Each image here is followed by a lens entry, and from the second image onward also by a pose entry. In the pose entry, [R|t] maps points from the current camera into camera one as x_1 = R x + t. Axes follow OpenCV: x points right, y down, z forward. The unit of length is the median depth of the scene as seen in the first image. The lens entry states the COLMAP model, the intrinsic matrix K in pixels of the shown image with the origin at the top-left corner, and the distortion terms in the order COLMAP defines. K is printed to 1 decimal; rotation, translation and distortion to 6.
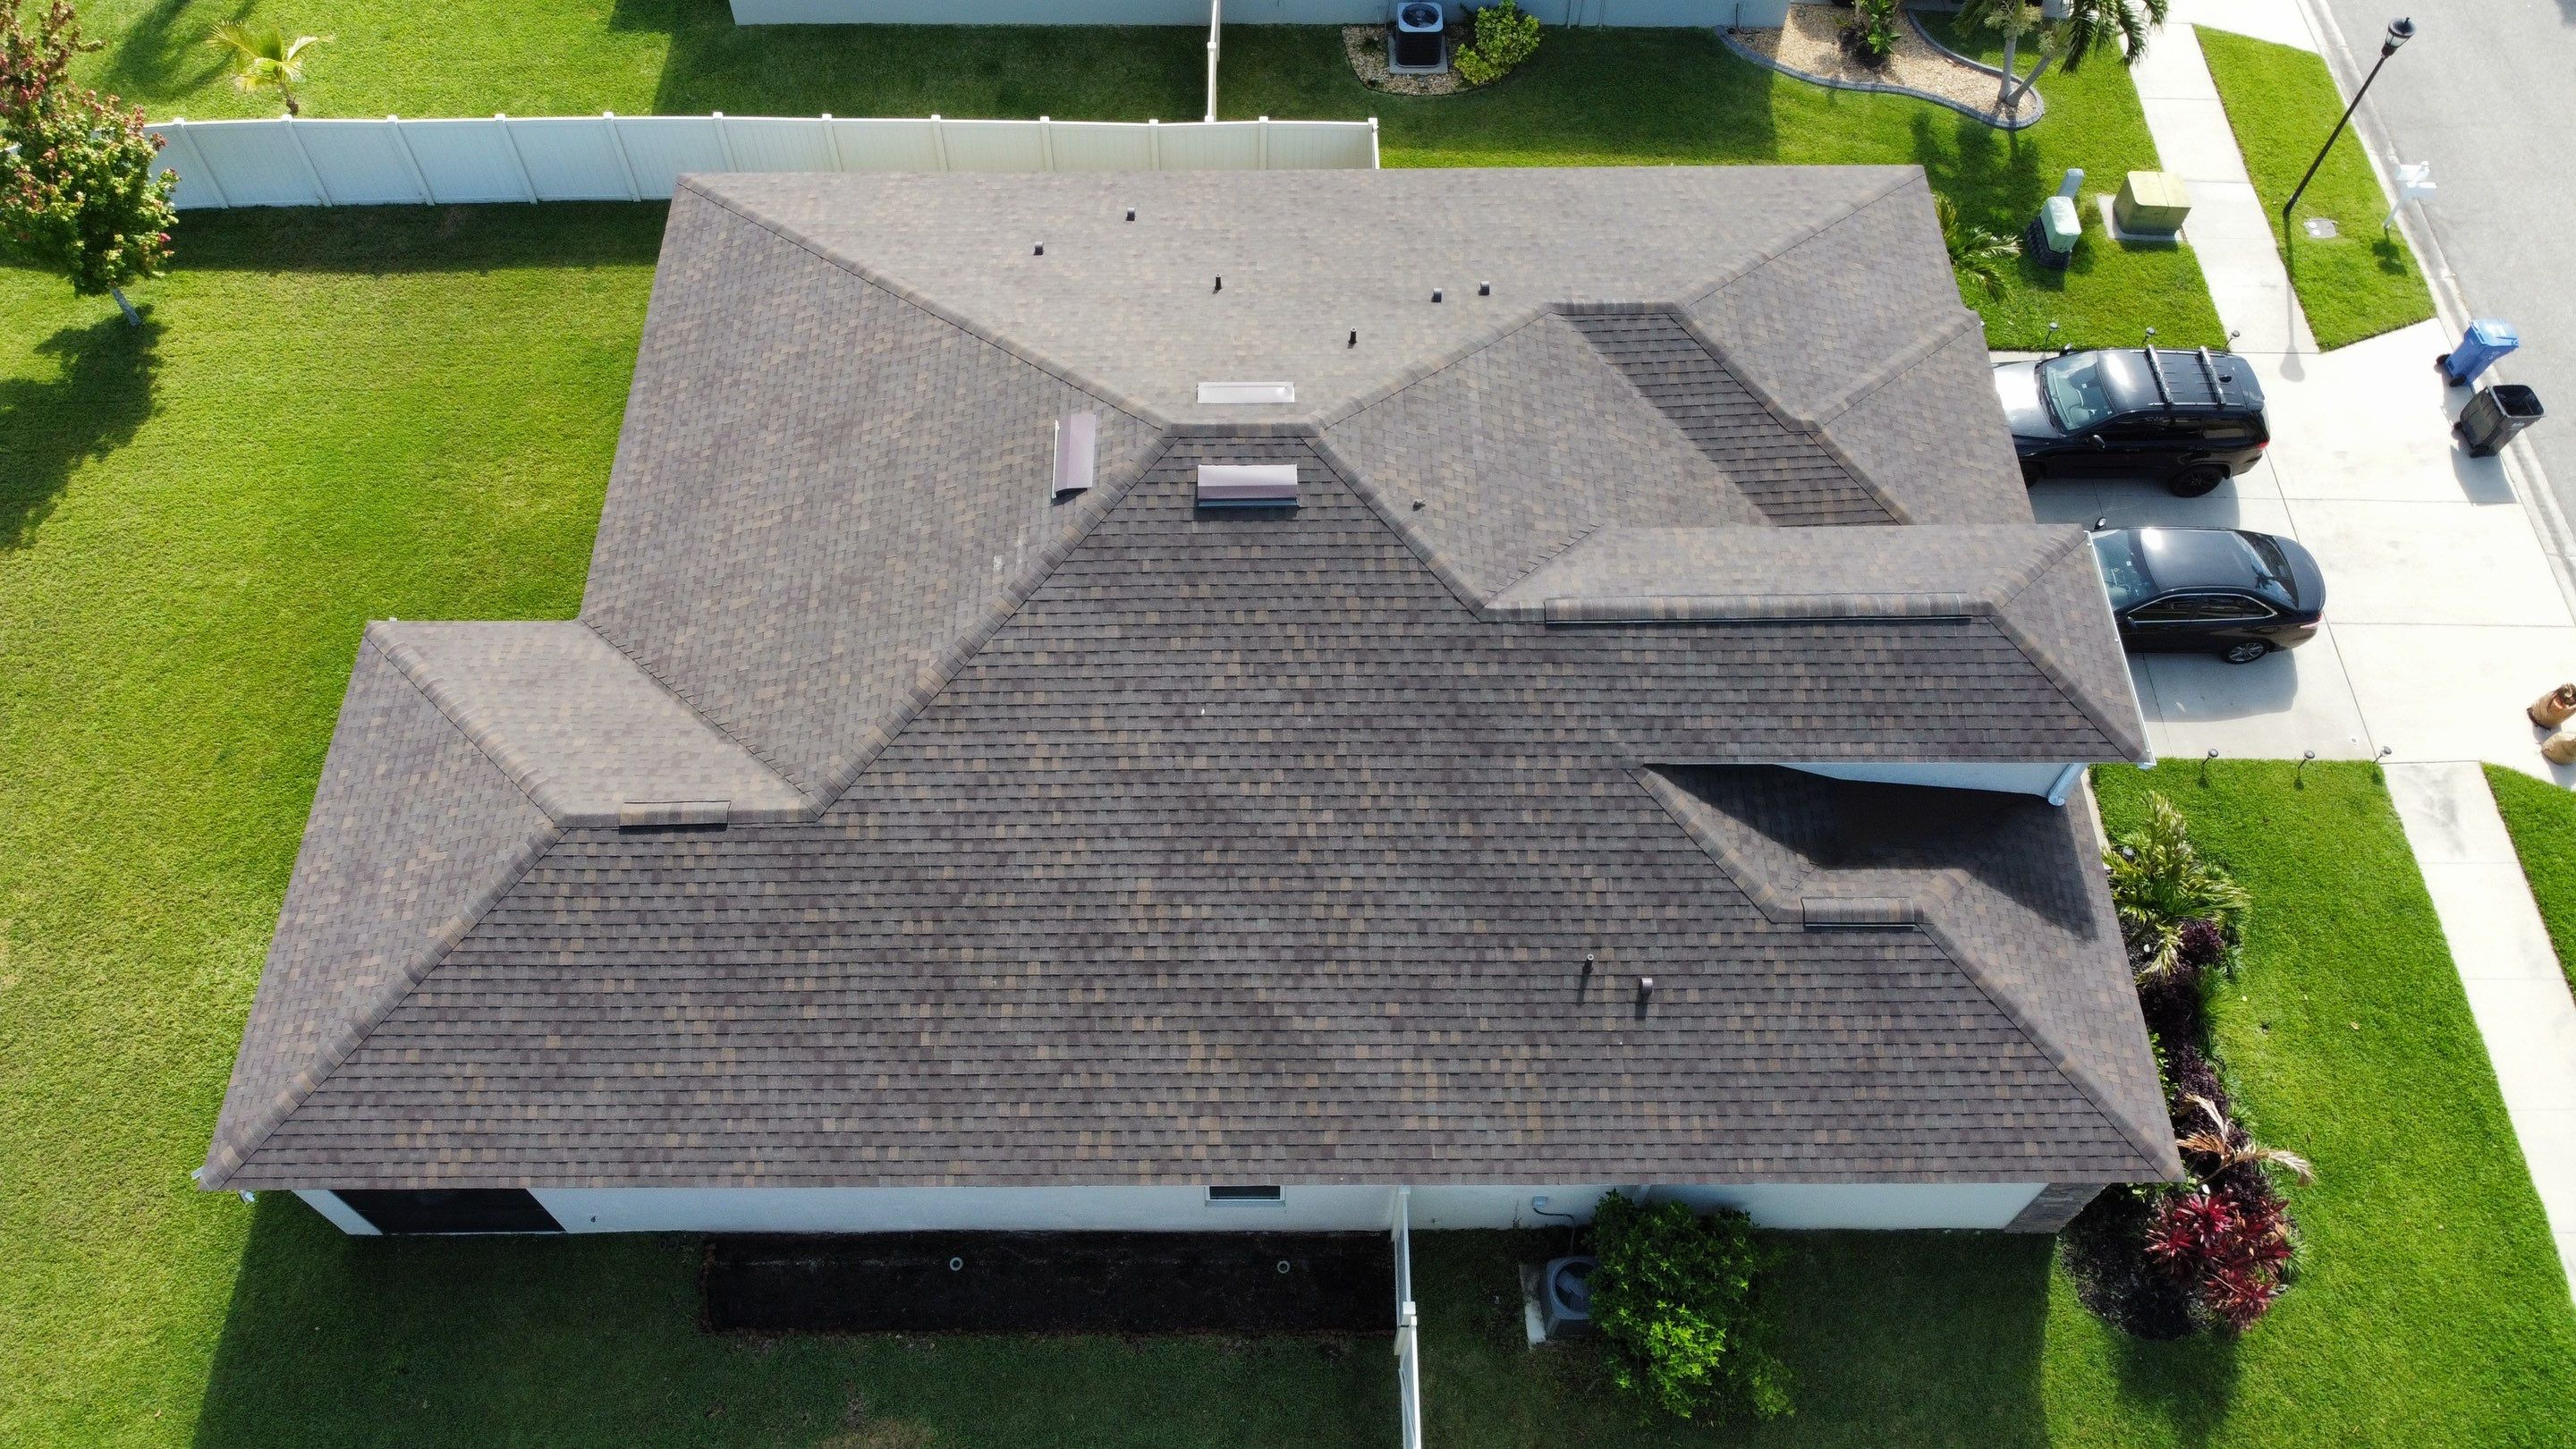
lens RADIAL K [[1960.2, 0, 1253.2], [0, 1960.2, 692.8], [0, 0, 1]] dist [0.012245, -0.030446]
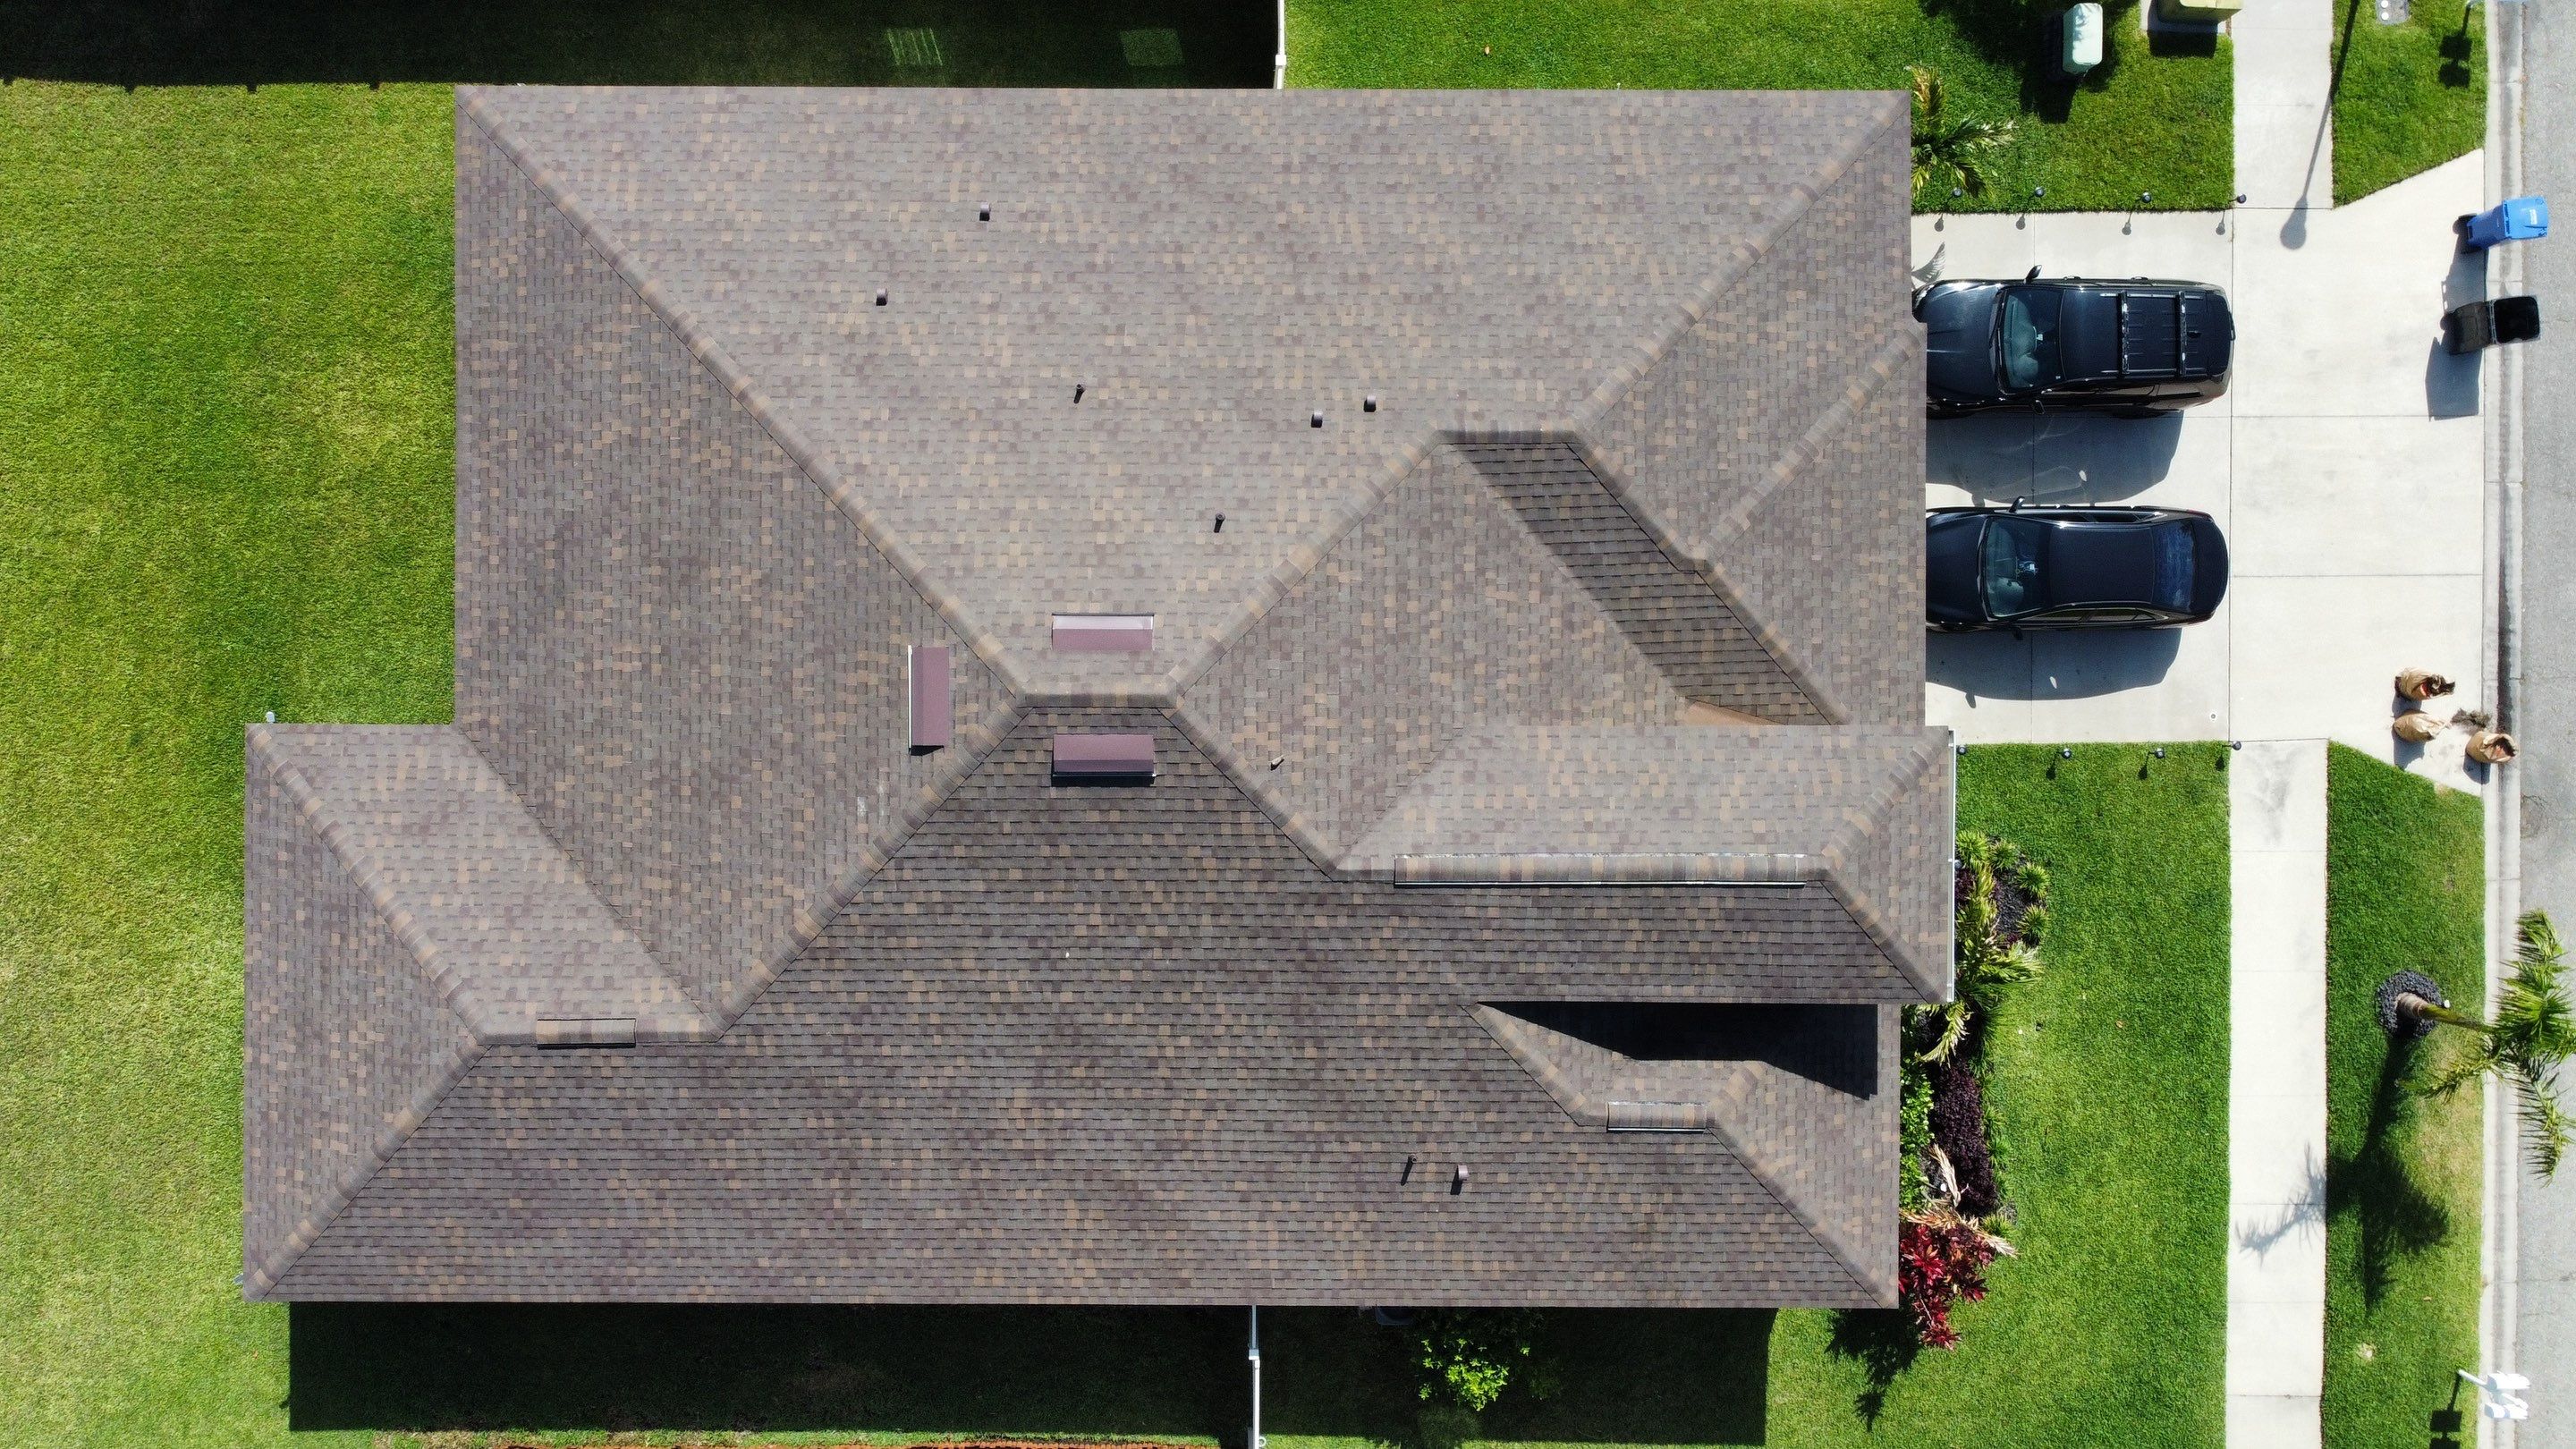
lens RADIAL K [[1960.2, 0, 1250.3], [0, 1960.2, 704.9], [0, 0, 1]] dist [0.012245, -0.030446]
pose [[0.999979, 0.004870, 0.004380, 0.066280], [-0.006469, 0.839368, 0.543525, -0.663962], [-0.001030, -0.543542, 0.839381, 0.177777]]
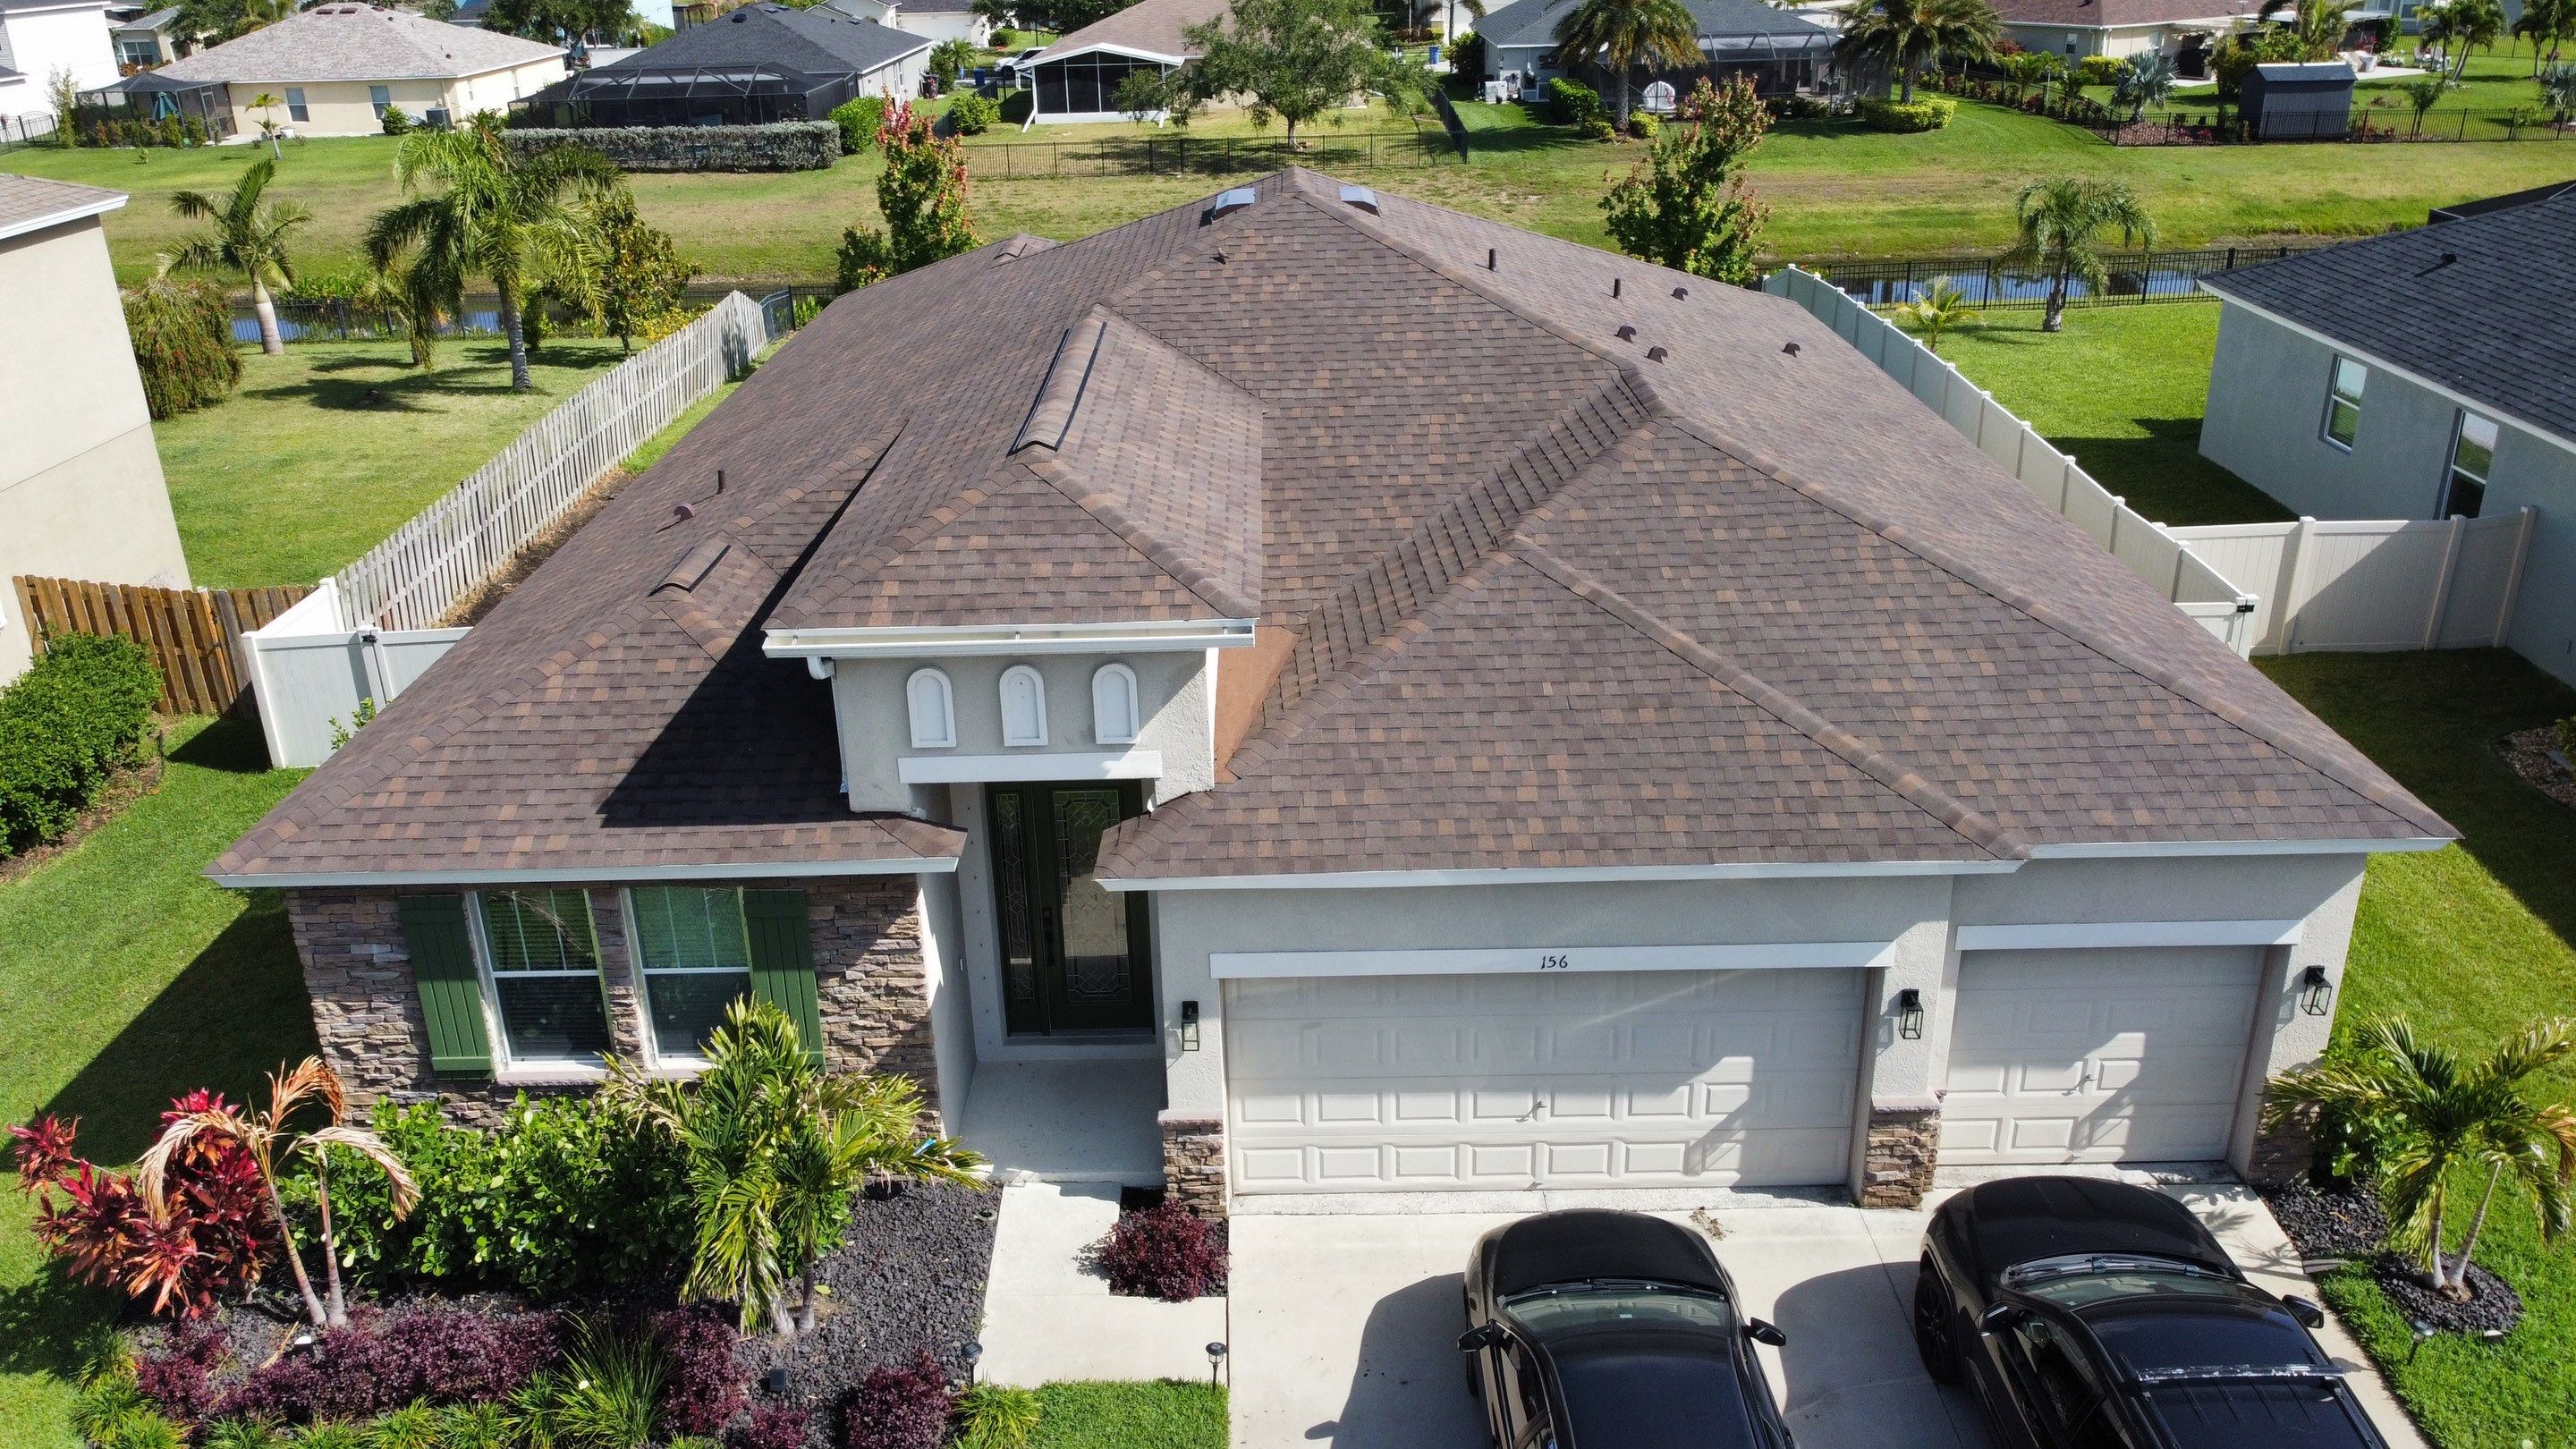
lens RADIAL K [[1952.4, 0, 1258.7], [0, 1952.4, 697.5], [0, 0, 1]] dist [0.012230, -0.022988]
pose [[-0.012666, 0.385684, -0.922544, 0.980716], [-0.824886, 0.517435, 0.227647, -0.208198], [0.565157, 0.763877, 0.311591, 0.886423]]
